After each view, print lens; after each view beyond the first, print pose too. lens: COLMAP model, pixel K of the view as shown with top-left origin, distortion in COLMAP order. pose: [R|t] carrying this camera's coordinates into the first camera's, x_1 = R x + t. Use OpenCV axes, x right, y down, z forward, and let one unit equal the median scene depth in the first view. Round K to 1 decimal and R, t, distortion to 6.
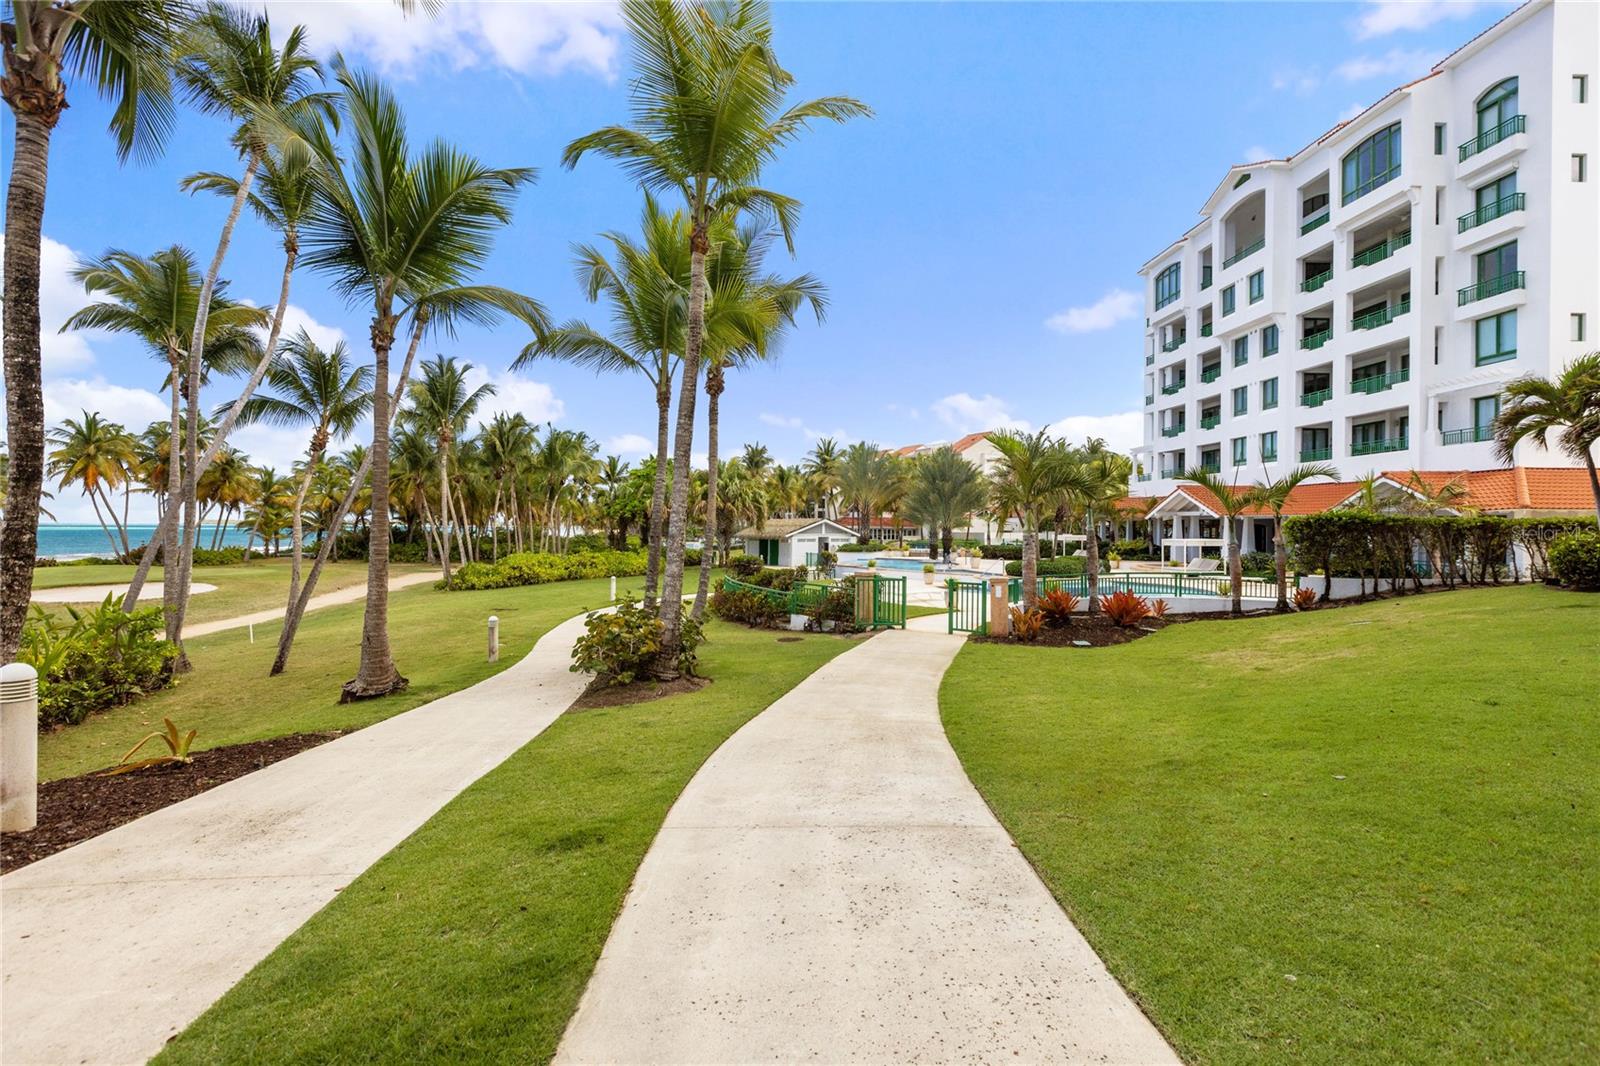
lens RADIAL K [[720.5, 0, 800.6], [0, 720.5, 522.8], [0, 0, 1]] dist [-0.002219, 0.009067]
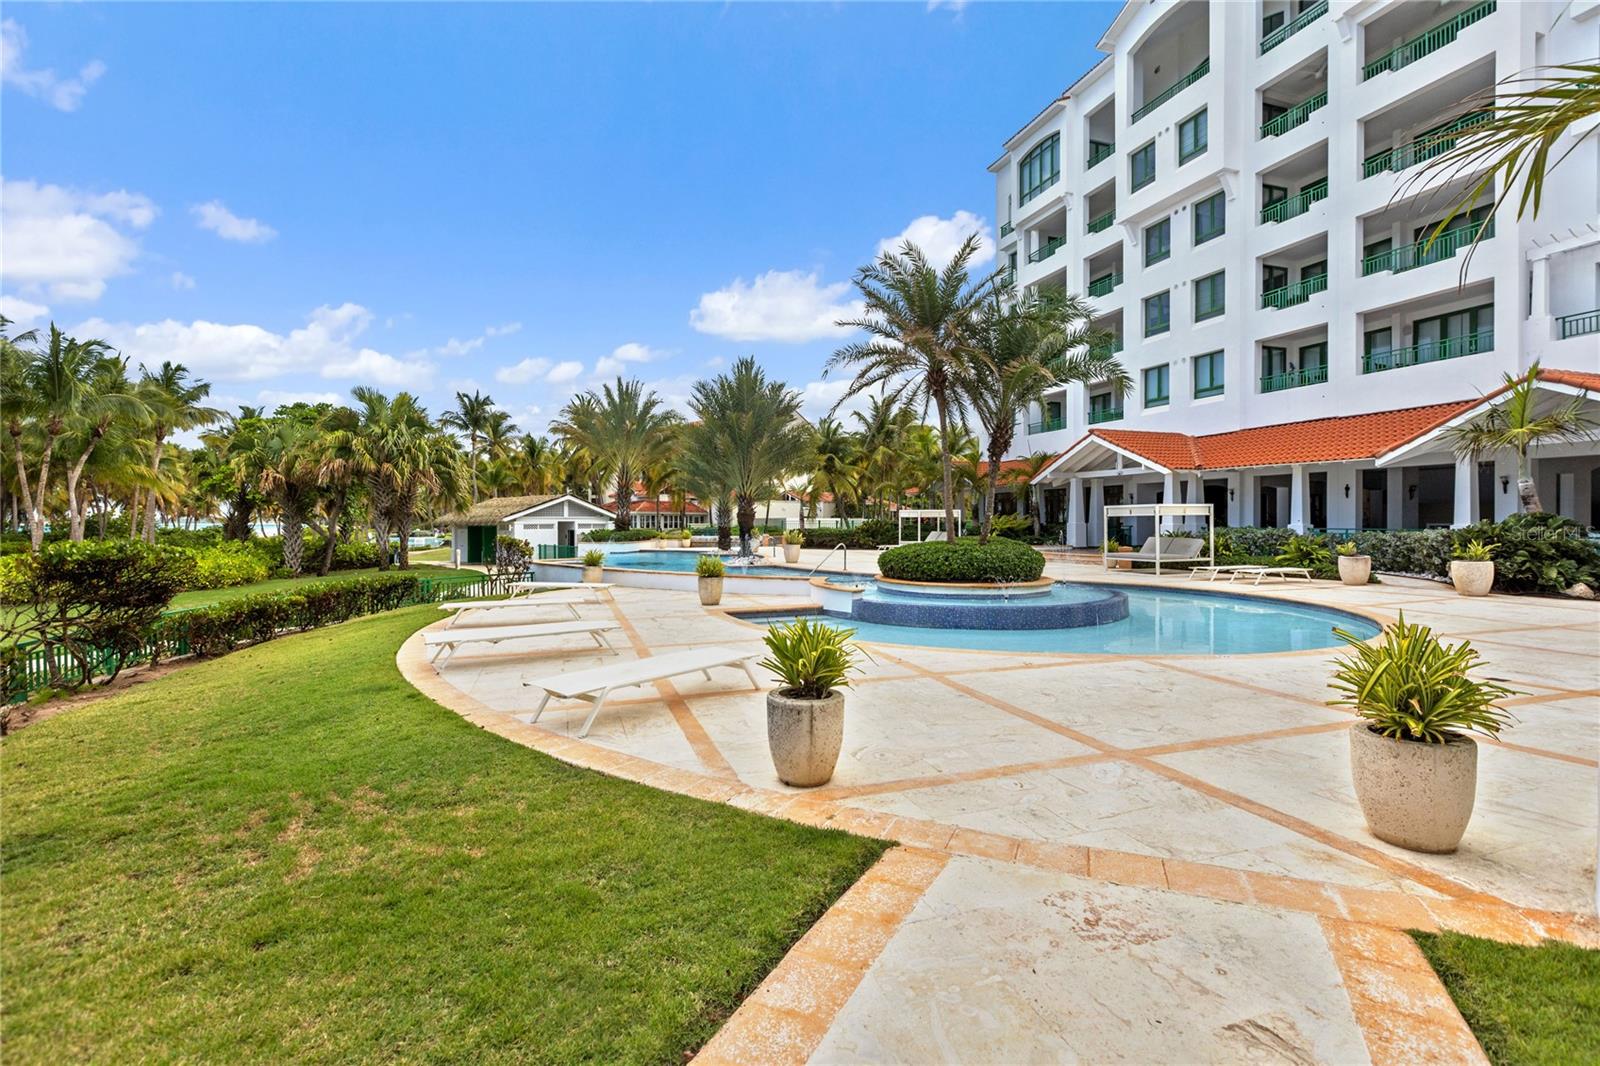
lens RADIAL K [[720.5, 0, 800.6], [0, 720.5, 522.8], [0, 0, 1]] dist [-0.002219, 0.009067]
pose [[0.959955, -0.008425, 0.280029, 0.081814], [0.006339, 0.999945, 0.008355, 0.025246], [-0.280084, -0.006245, 0.959955, 0.426180]]
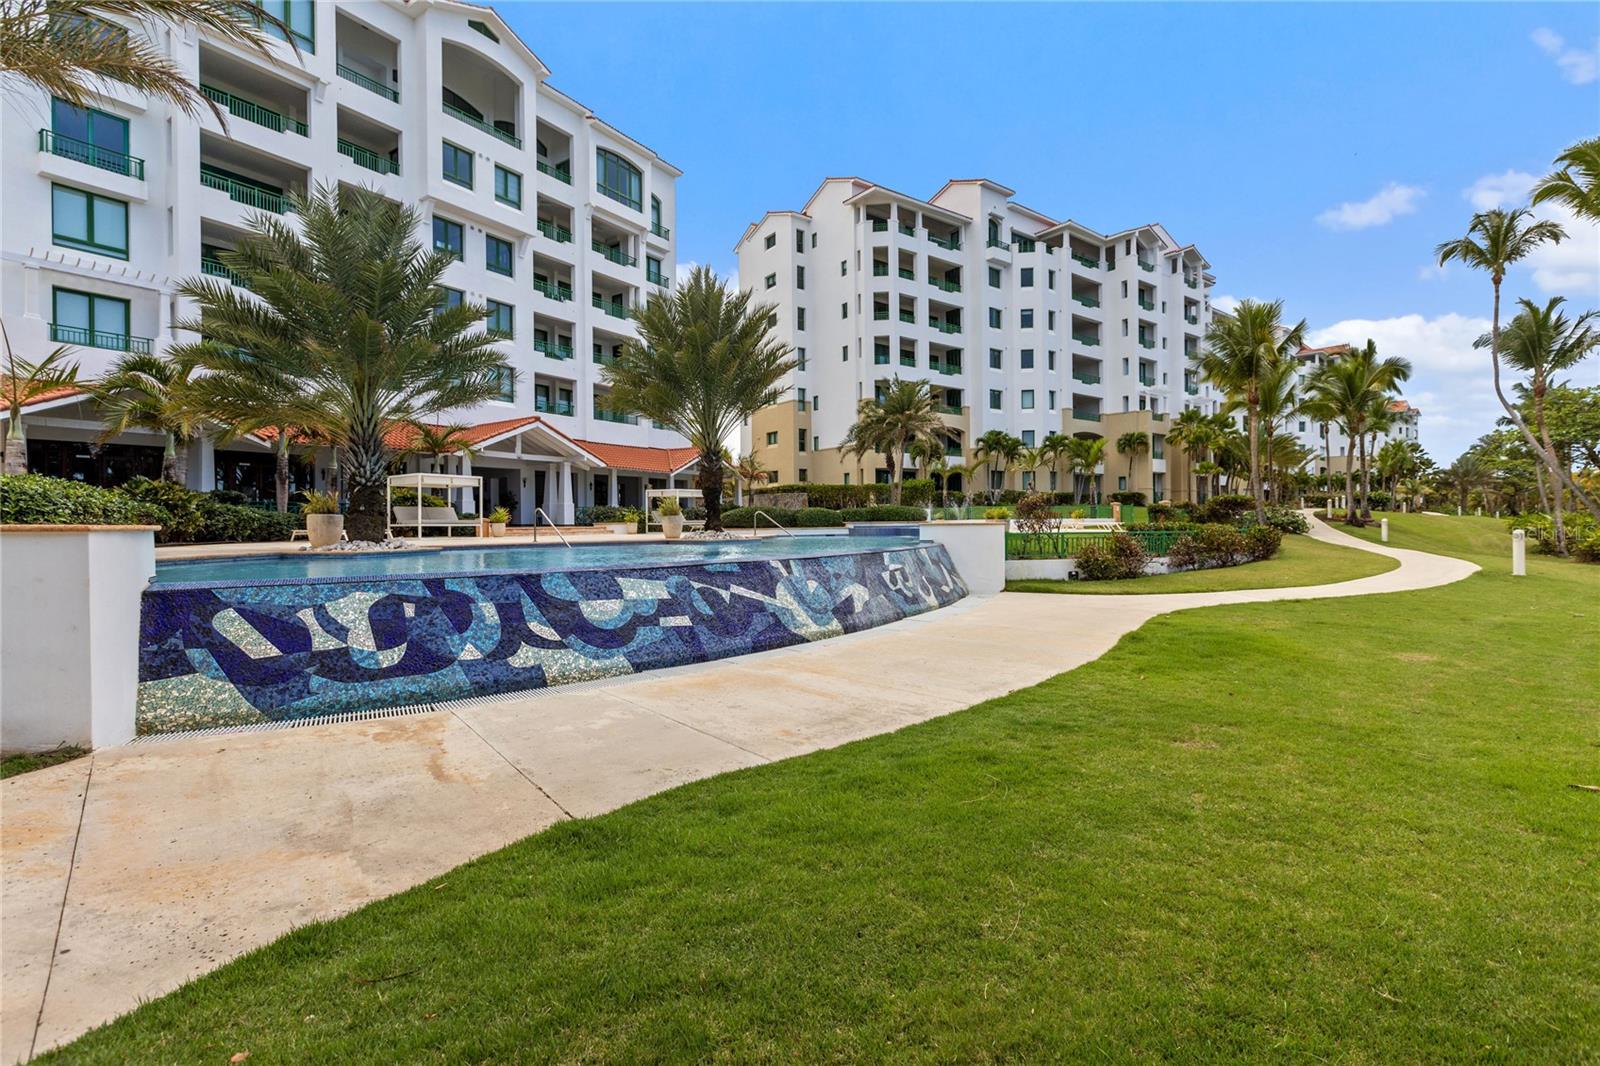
lens RADIAL K [[720.5, 0, 800.6], [0, 720.5, 522.8], [0, 0, 1]] dist [-0.002219, 0.009067]
pose [[-0.791033, -0.005065, 0.611753, -0.131410], [-0.006240, 0.999981, 0.000211, 0.052247], [-0.611742, -0.003650, -0.791049, 1.366194]]
